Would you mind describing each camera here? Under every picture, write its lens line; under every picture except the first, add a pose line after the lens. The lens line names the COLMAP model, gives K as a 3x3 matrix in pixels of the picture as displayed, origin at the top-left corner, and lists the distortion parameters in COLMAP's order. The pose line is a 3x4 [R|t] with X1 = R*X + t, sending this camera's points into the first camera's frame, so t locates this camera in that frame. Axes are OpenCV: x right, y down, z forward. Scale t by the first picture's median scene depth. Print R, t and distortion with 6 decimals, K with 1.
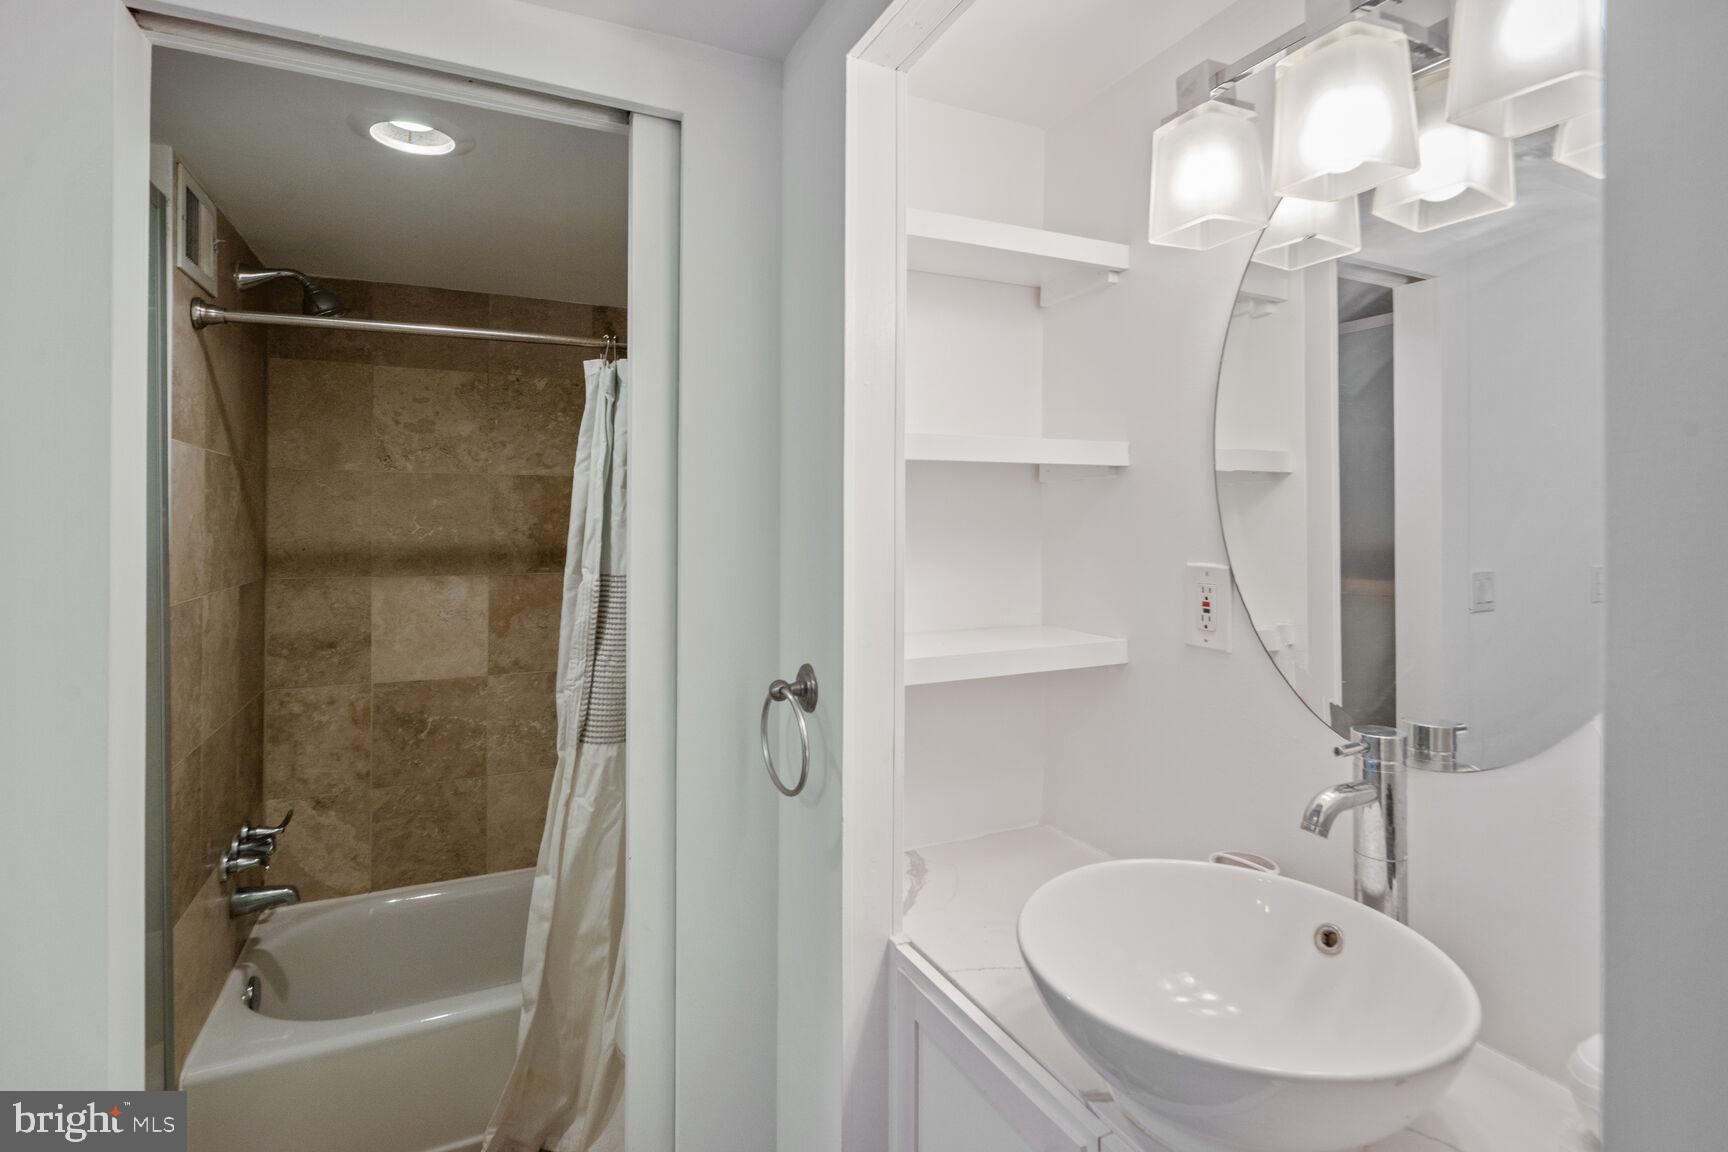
lens RADIAL K [[830.0, 0, 863.4], [0, 830.0, 508.9], [0, 0, 1]] dist [0.000330, 0.000619]
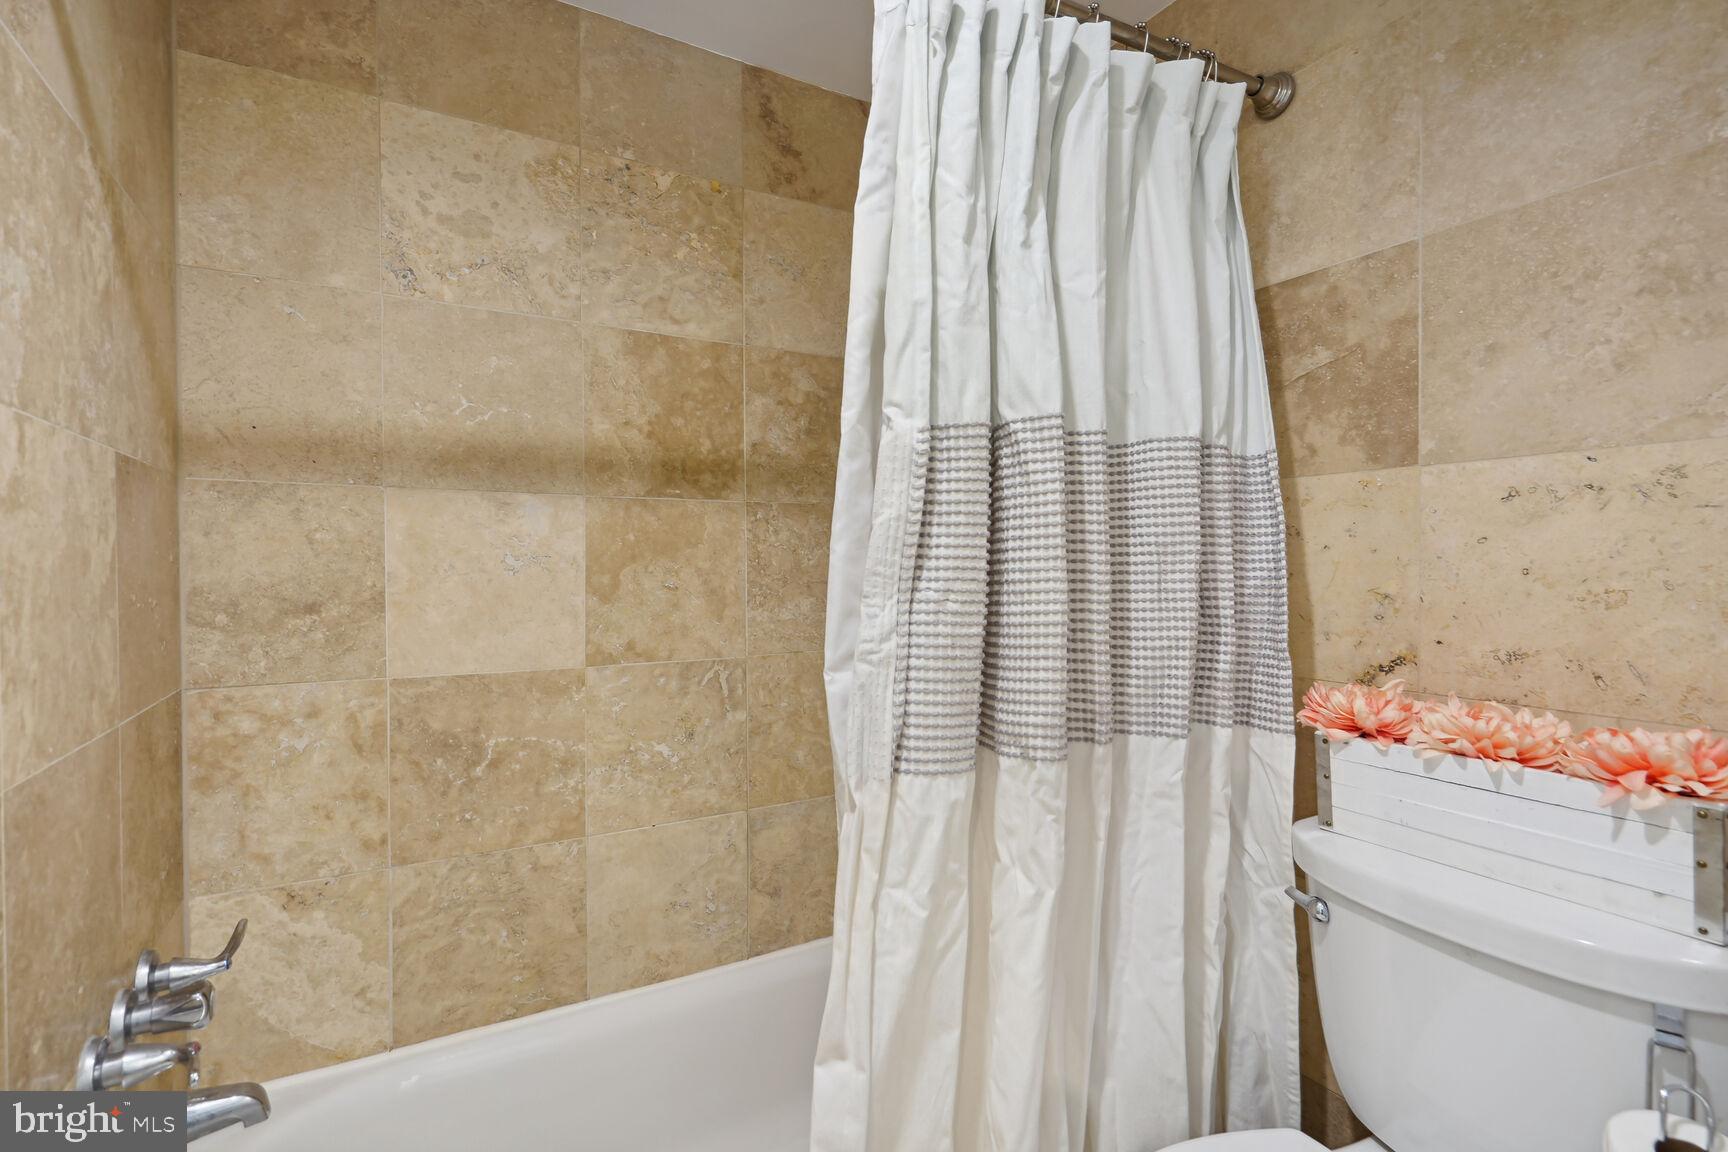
lens RADIAL K [[802.5, 0, 864.3], [0, 802.5, 572.3], [0, 0, 1]] dist [0.000760, -0.000768]
pose [[0.996994, -0.003654, 0.077392, -0.316577], [0.001663, 0.999666, 0.025772, 0.126046], [-0.077460, -0.025566, 0.996668, 0.444022]]
